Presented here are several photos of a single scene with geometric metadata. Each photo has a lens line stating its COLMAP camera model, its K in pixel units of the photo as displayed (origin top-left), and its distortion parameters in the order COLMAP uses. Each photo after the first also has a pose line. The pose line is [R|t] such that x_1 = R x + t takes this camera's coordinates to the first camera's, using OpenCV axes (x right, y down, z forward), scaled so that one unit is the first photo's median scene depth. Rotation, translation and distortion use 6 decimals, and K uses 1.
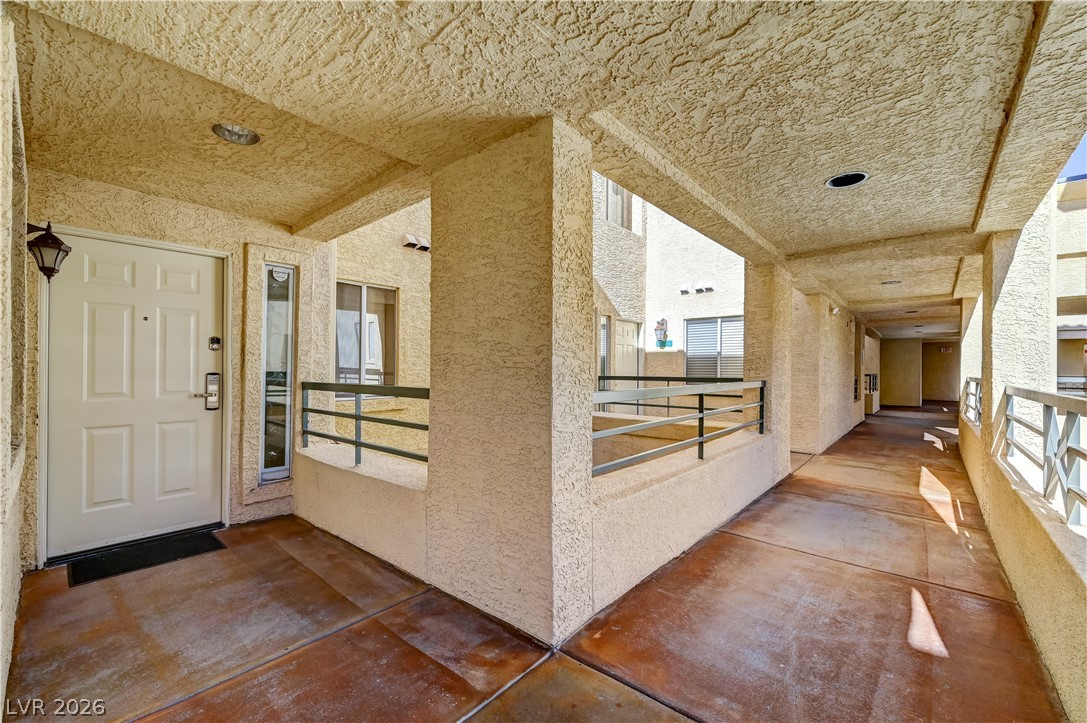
lens RADIAL K [[431.6, 0, 544.4], [0, 431.6, 368.6], [0, 0, 1]] dist [-0.002541, 0.000081]
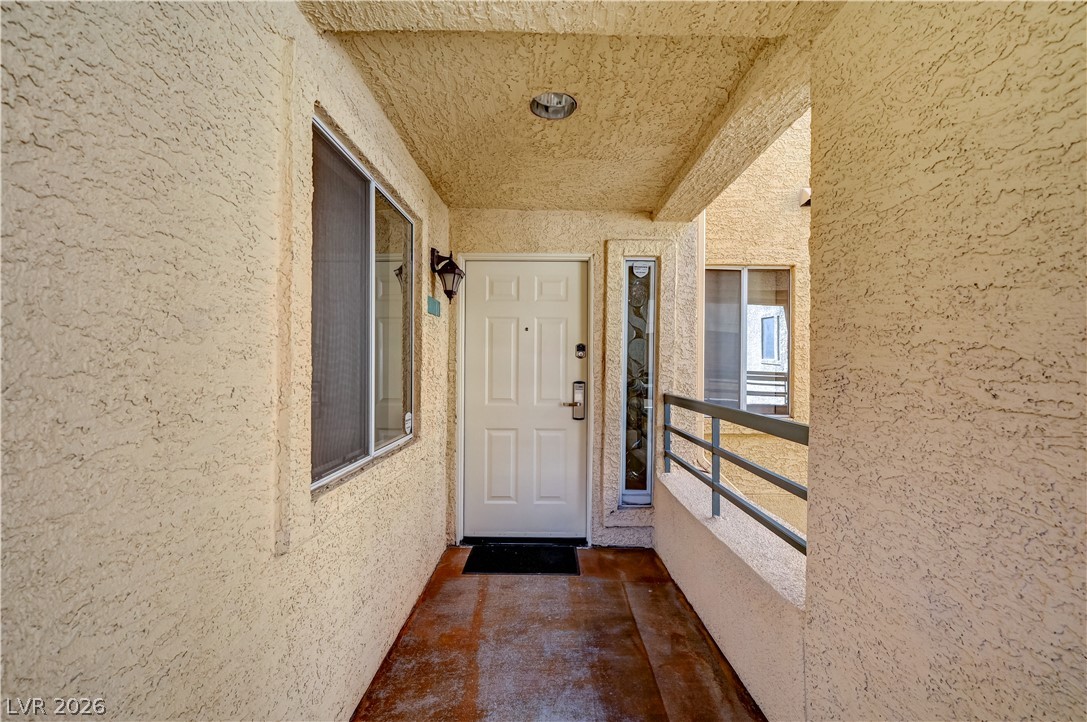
lens RADIAL K [[473.4, 0, 543.9], [0, 473.4, 358.1], [0, 0, 1]] dist [0.003968, 0.000288]
pose [[0.654613, -0.007612, -0.755926, -0.021374], [-0.007555, 0.999833, -0.016610, -0.025097], [0.755926, 0.016584, 0.654447, 0.261325]]
